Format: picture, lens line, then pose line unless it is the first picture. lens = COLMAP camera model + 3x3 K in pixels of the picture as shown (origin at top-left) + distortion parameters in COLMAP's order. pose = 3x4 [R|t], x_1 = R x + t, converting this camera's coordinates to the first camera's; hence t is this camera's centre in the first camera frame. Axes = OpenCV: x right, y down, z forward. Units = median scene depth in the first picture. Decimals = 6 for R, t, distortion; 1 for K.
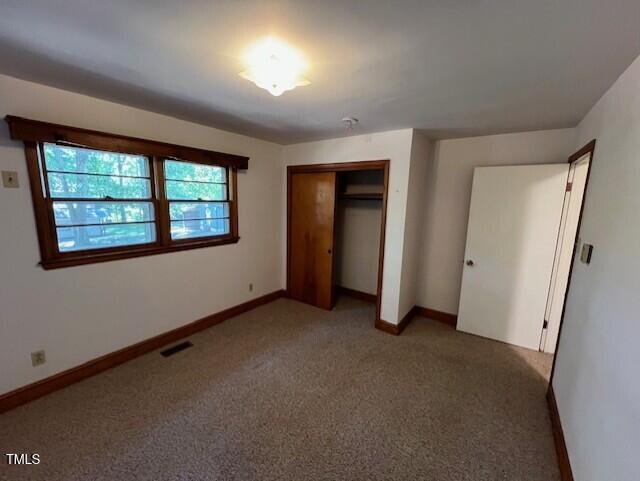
lens RADIAL K [[263.9, 0, 317.4], [0, 263.9, 240.6], [0, 0, 1]] dist [0.000785, 0.000208]
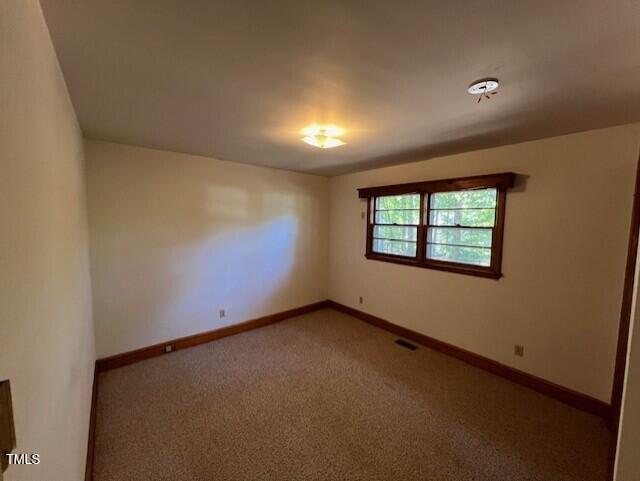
lens RADIAL K [[272.6, 0, 330.0], [0, 272.6, 242.4], [0, 0, 1]] dist [-0.001996, -0.000074]
pose [[-0.244550, 0.052296, -0.968225, 0.781213], [-0.175273, 0.979711, 0.097186, -0.122093], [0.953664, 0.193470, -0.230422, 0.883380]]
